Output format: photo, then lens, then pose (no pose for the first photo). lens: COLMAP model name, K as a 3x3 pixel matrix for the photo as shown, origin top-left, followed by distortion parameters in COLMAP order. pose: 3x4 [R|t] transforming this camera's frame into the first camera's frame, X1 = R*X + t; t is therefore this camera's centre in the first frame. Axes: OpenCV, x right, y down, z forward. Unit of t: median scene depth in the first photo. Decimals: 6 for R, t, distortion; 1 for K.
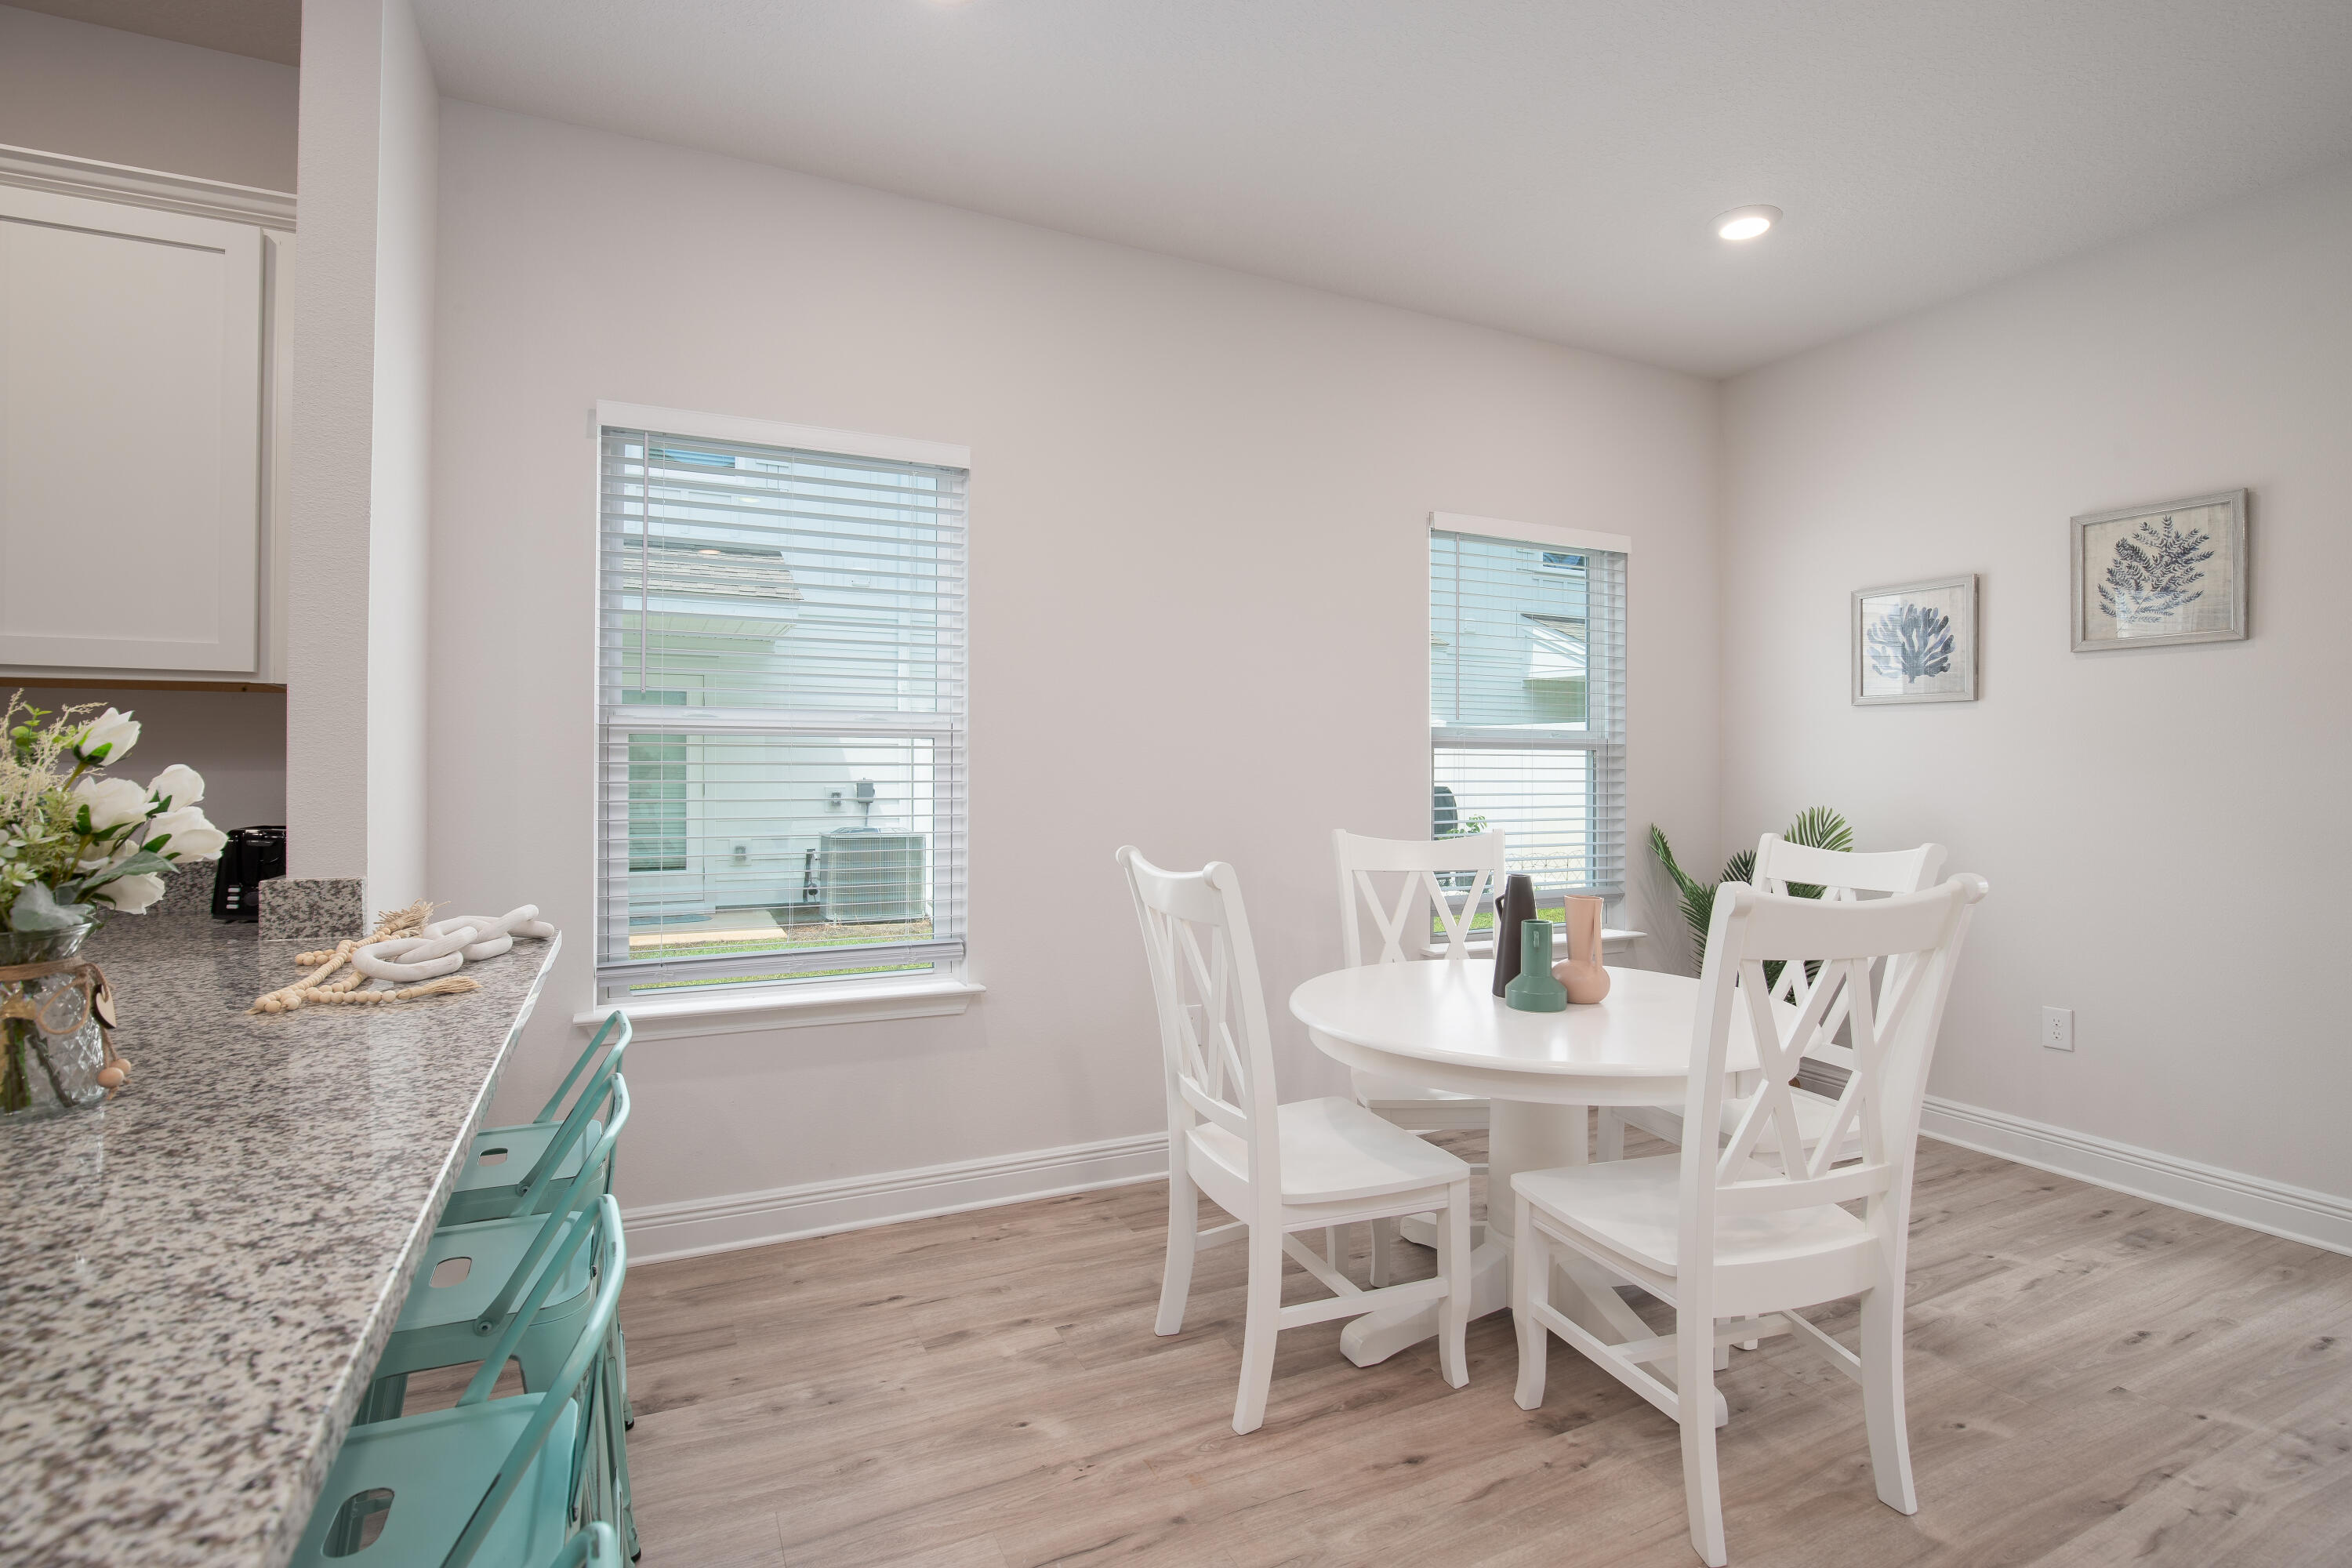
lens RADIAL K [[1093.8, 0, 1155.8], [0, 1093.8, 775.2], [0, 0, 1]] dist [-0.037828, 0.005646]
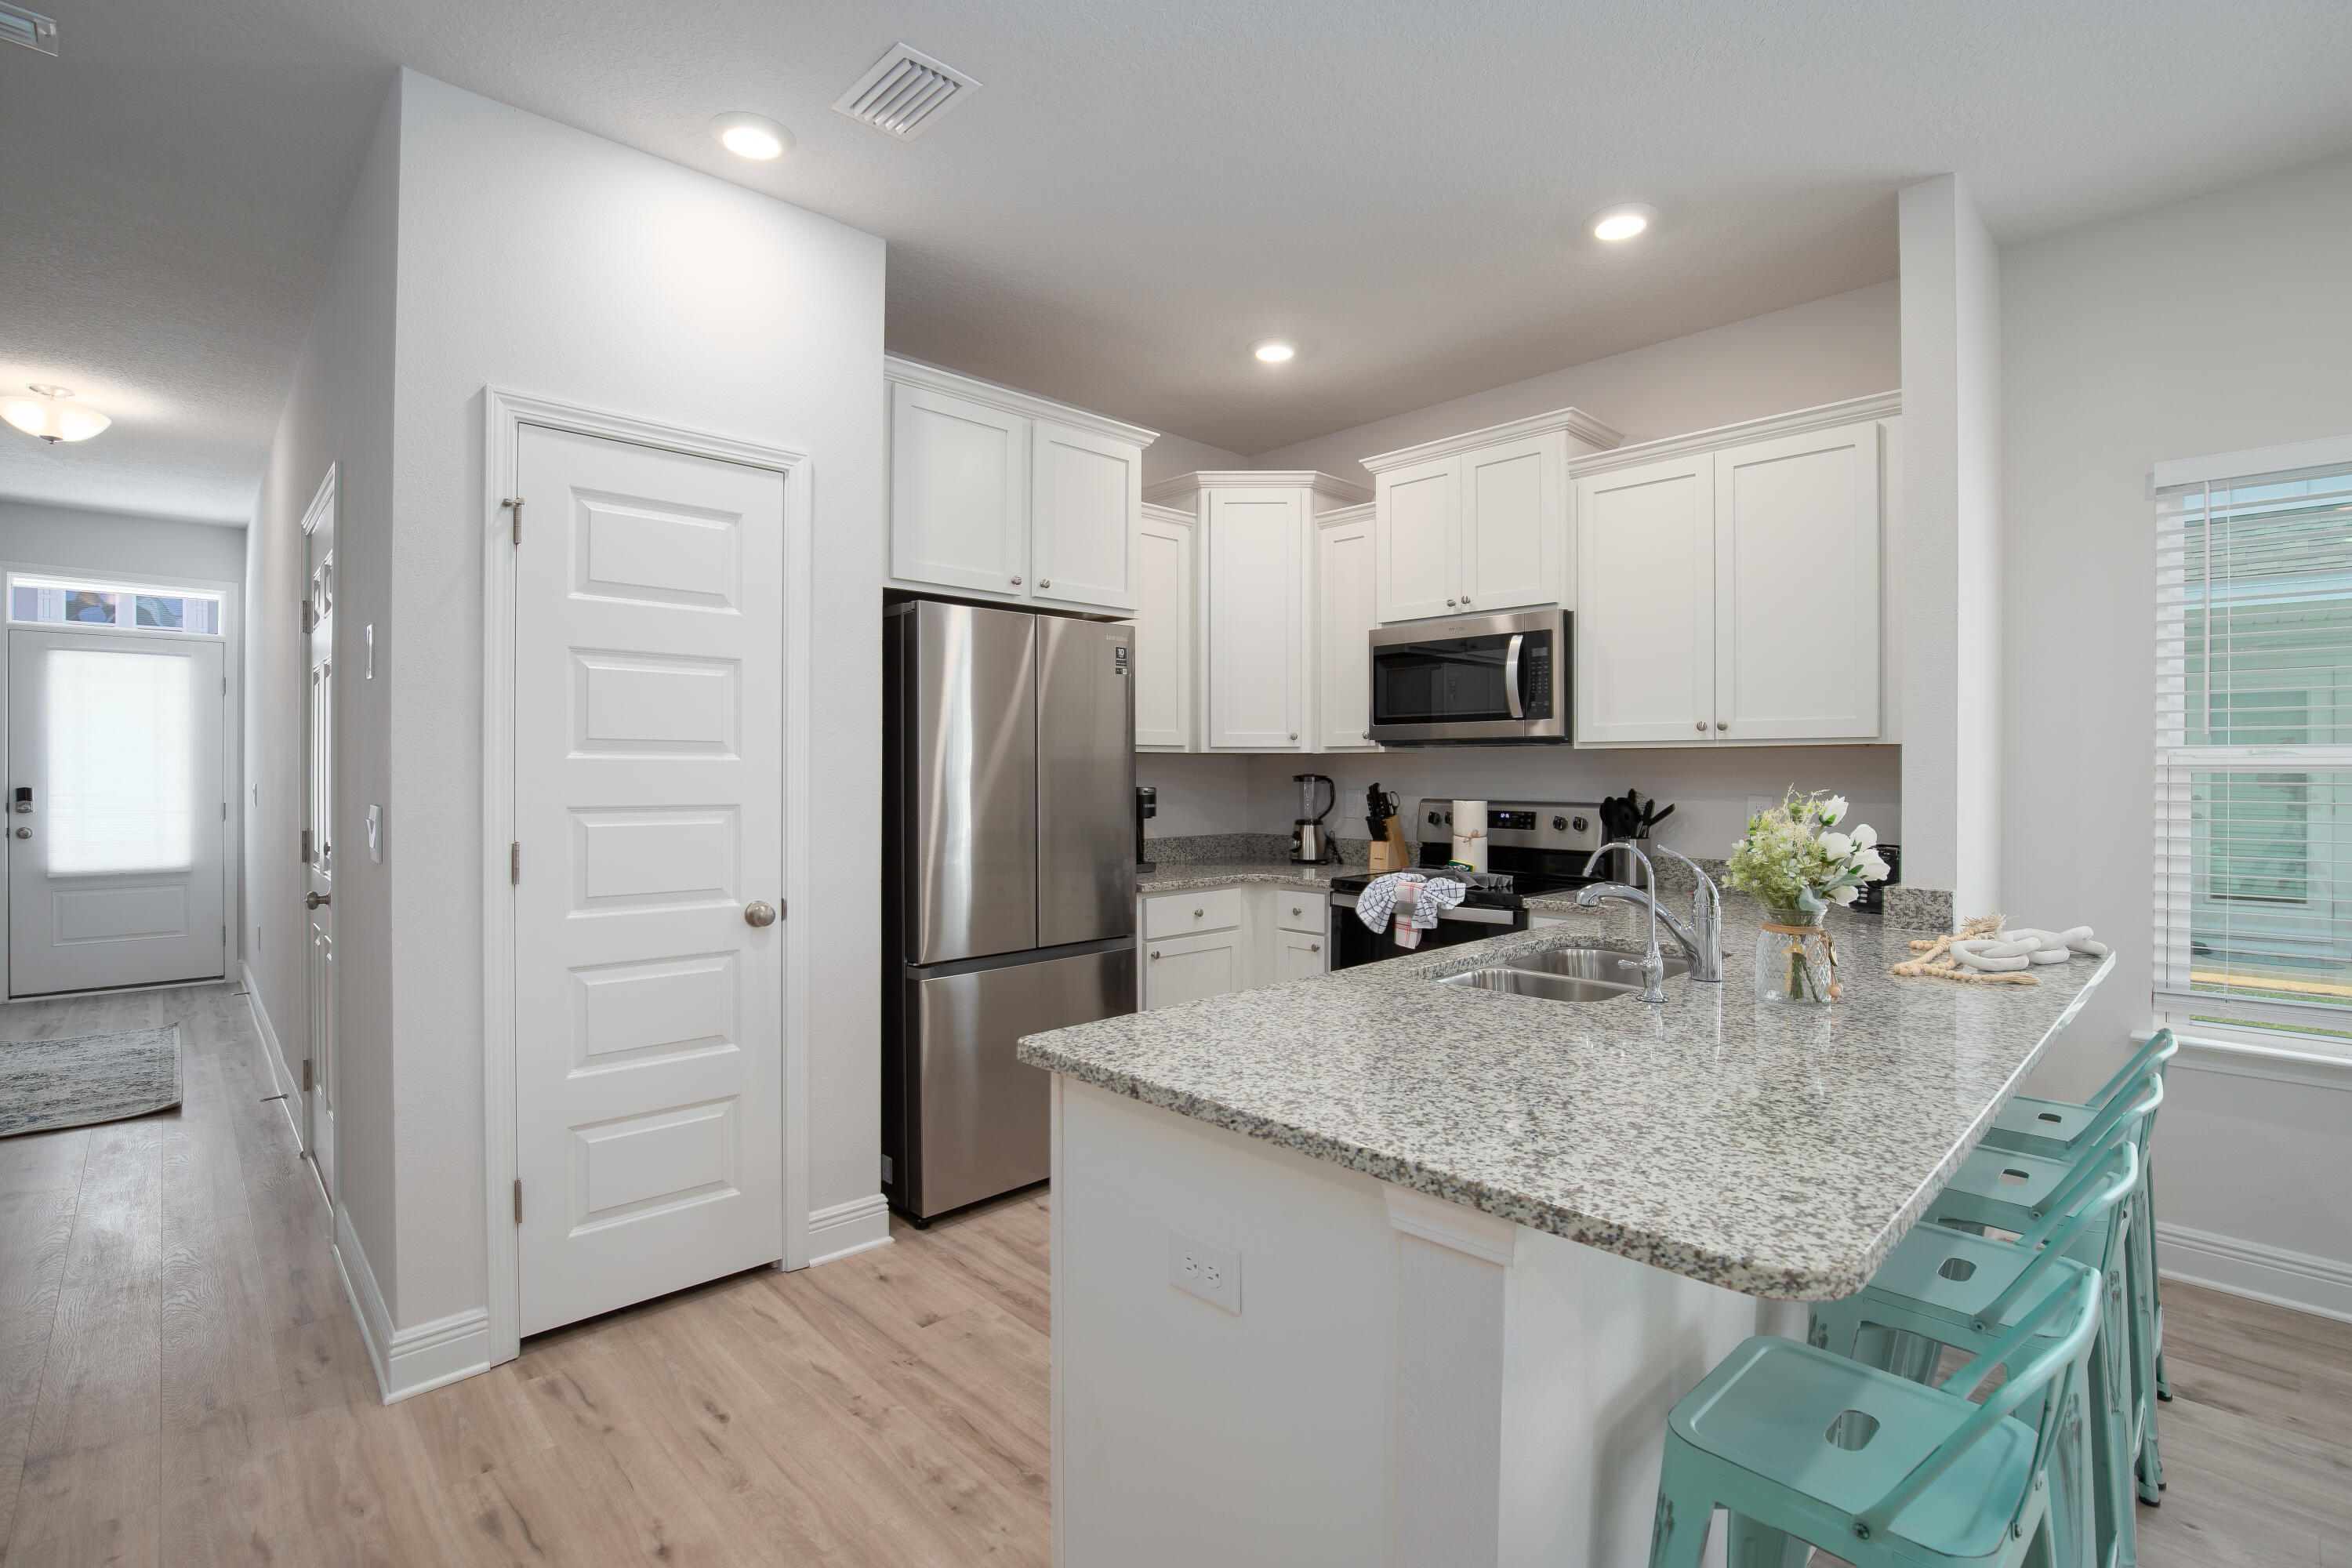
lens RADIAL K [[1093.8, 0, 1190.6], [0, 1093.8, 778.0], [0, 0, 1]] dist [-0.037828, 0.005646]
pose [[0.327706, 0.007137, -0.944753, 0.186882], [-0.005675, 0.999968, 0.005585, -0.040896], [0.944763, 0.003531, 0.327736, -0.293927]]
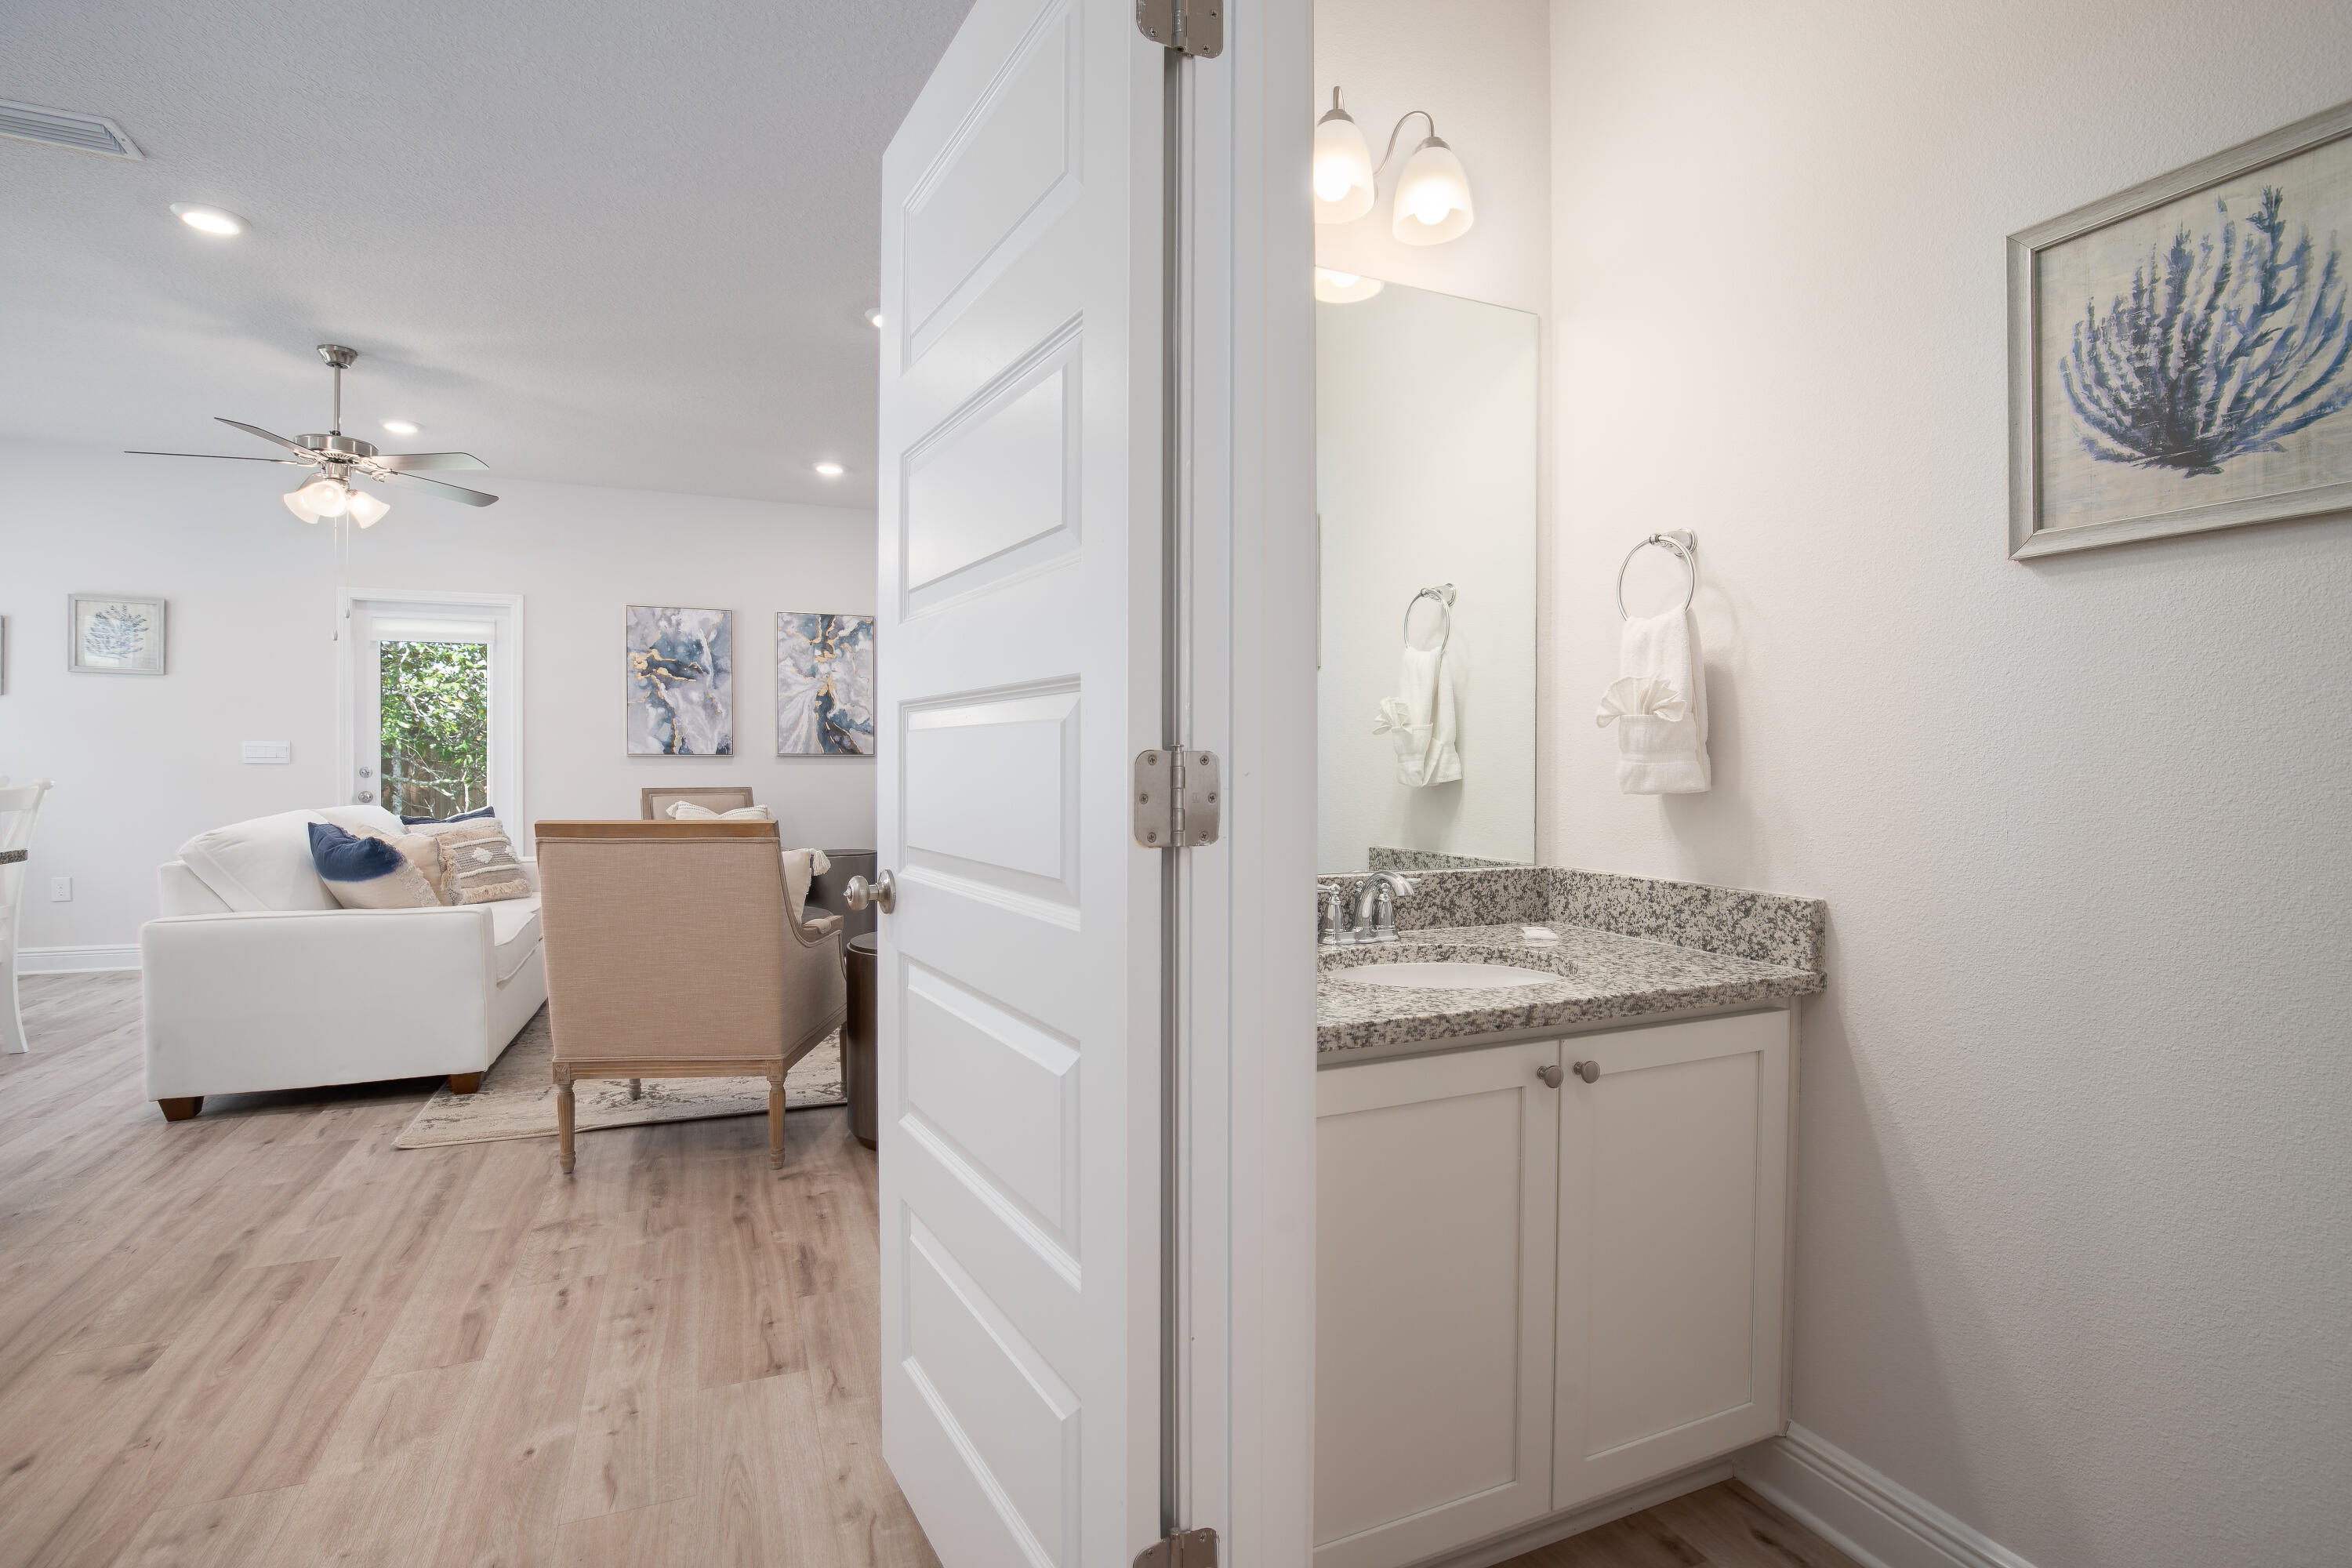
lens RADIAL K [[1093.8, 0, 1194.7], [0, 1093.8, 775.4], [0, 0, 1]] dist [-0.037828, 0.005646]
pose [[0.013517, -0.014481, 0.999804, -1.192761], [-0.004073, 0.999886, 0.014537, 0.032092], [-0.999900, -0.004269, 0.013456, -1.227827]]
